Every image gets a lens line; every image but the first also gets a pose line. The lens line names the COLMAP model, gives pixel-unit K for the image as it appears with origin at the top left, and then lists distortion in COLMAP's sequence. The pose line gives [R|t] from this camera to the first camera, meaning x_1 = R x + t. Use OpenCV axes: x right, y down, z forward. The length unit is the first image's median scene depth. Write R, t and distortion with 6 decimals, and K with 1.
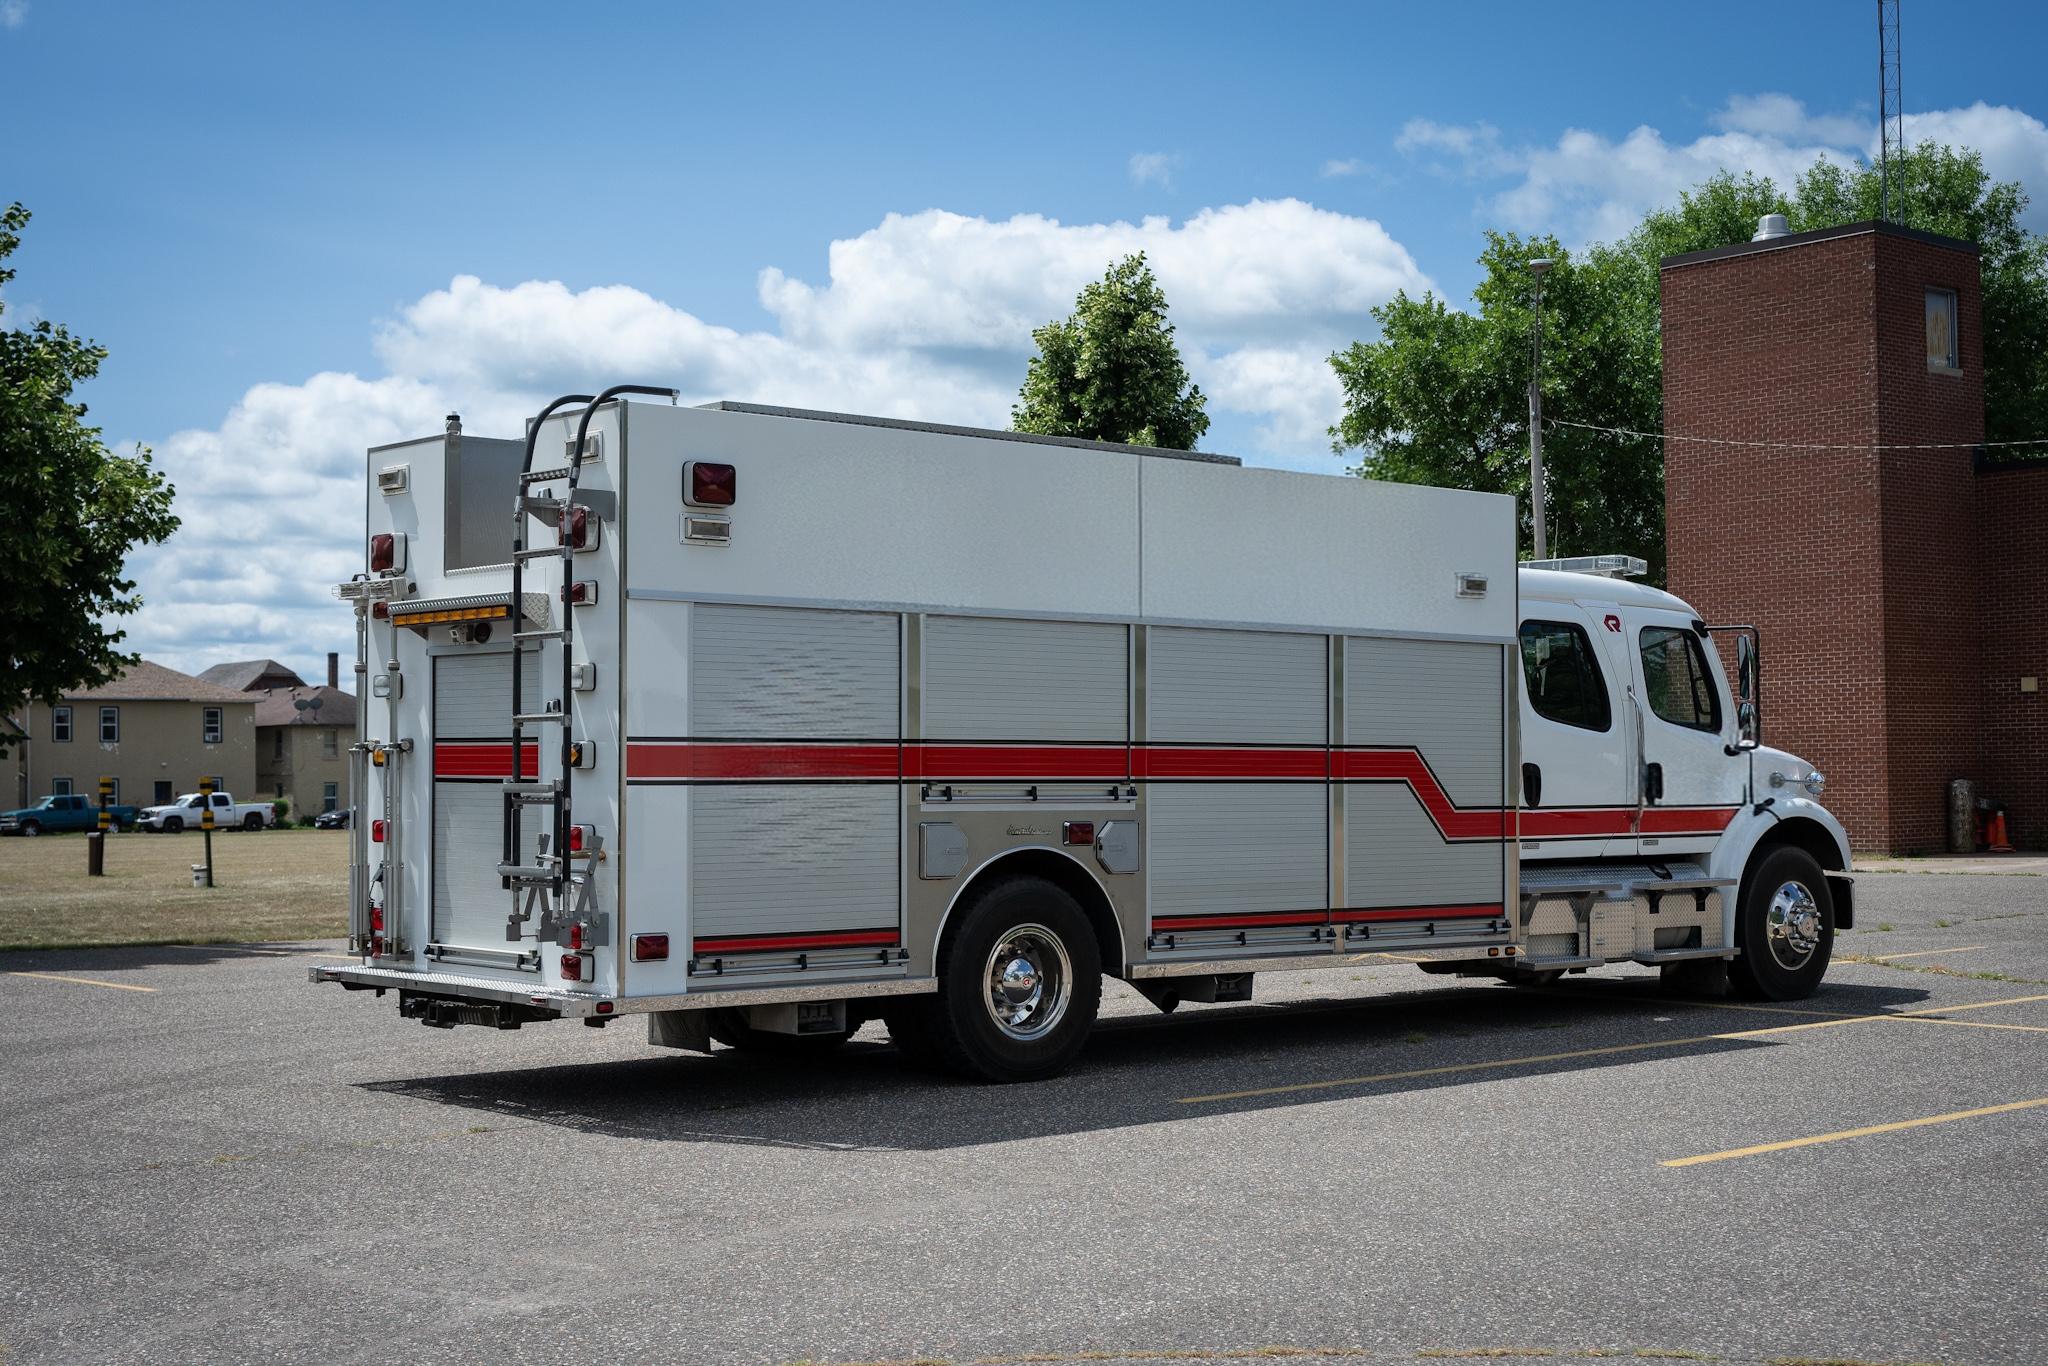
lens RADIAL K [[2704.2, 0, 1085.4], [0, 2704.2, 678.5], [0, 0, 1]] dist [-0.002095, 0.028751]
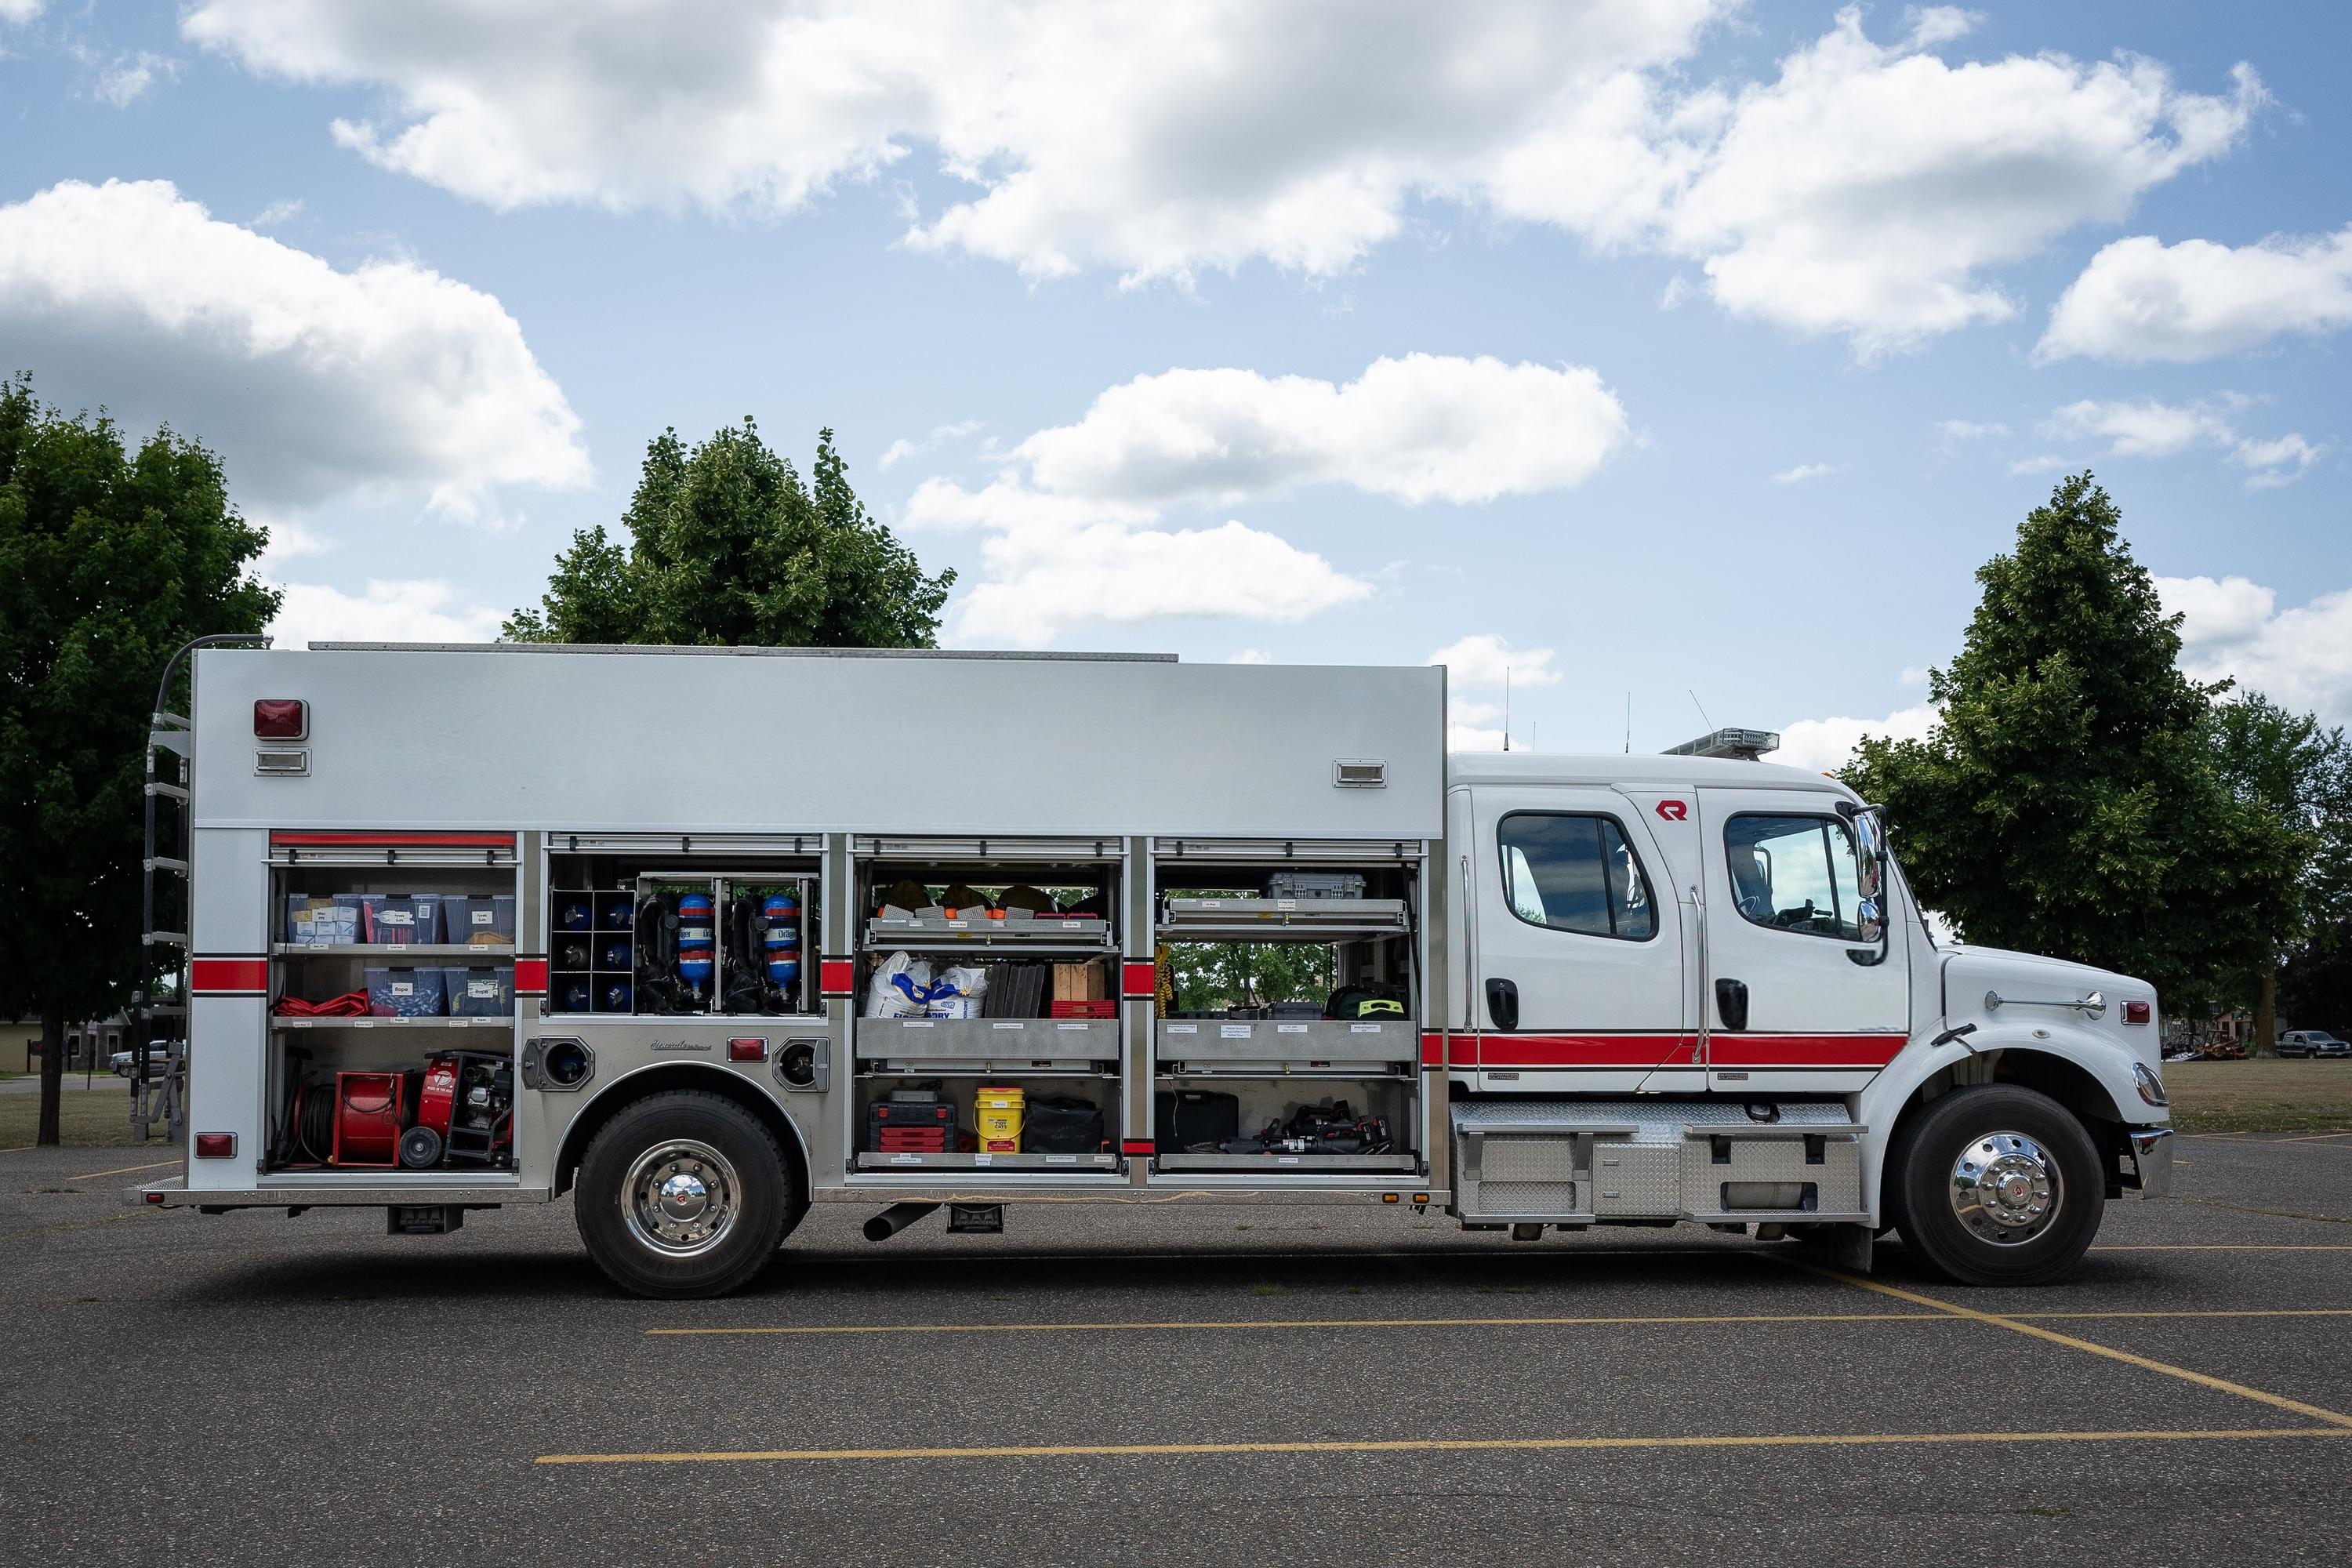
lens RADIAL K [[2156.4, 0, 1127.3], [0, 2156.4, 926.5], [0, 0, 1]] dist [-0.001435, -0.009850]
pose [[0.786634, -0.024839, -0.616919, 0.497919], [0.019366, 0.999691, -0.015558, 0.023485], [0.617115, 0.000291, 0.786873, 0.400453]]
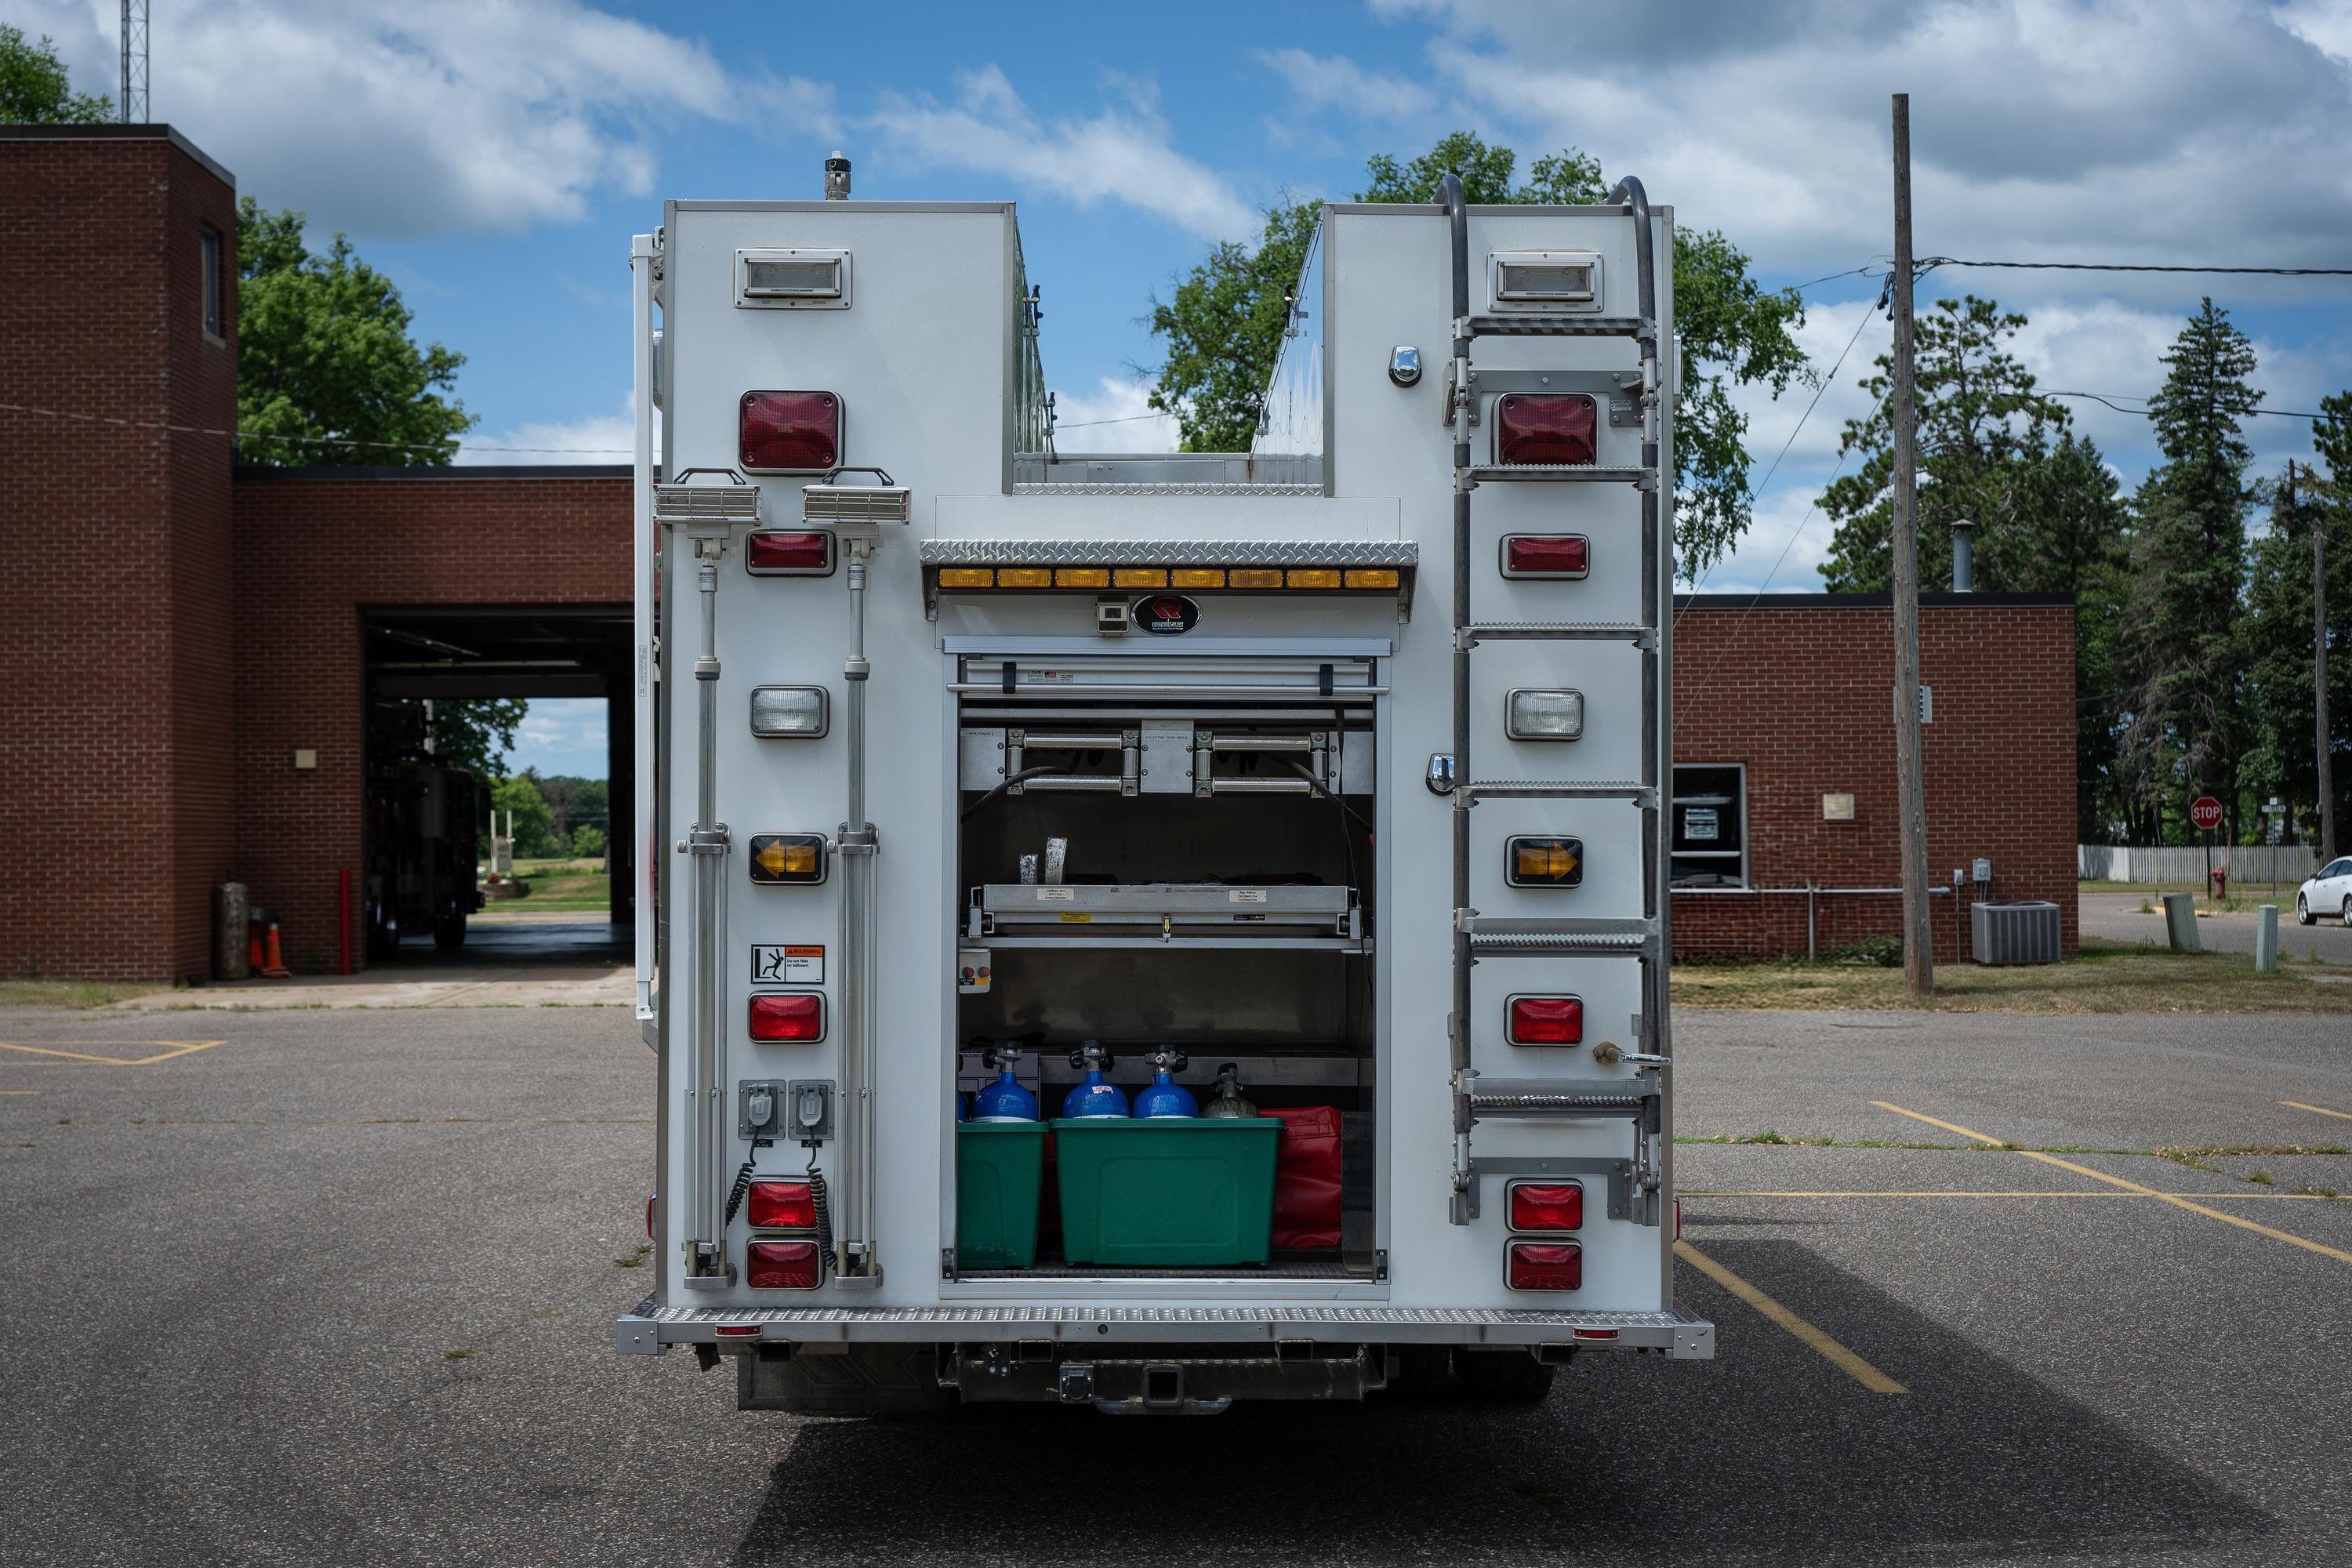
lens RADIAL K [[3375.3, 0, 1158.5], [0, 3375.3, 730.9], [0, 0, 1]] dist [0.006315, 0.038328]
pose [[0.651947, 0.032264, 0.757578, -0.555866], [-0.028160, 0.999435, -0.018331, 0.012692], [-0.757742, -0.009383, 0.652487, 0.471142]]
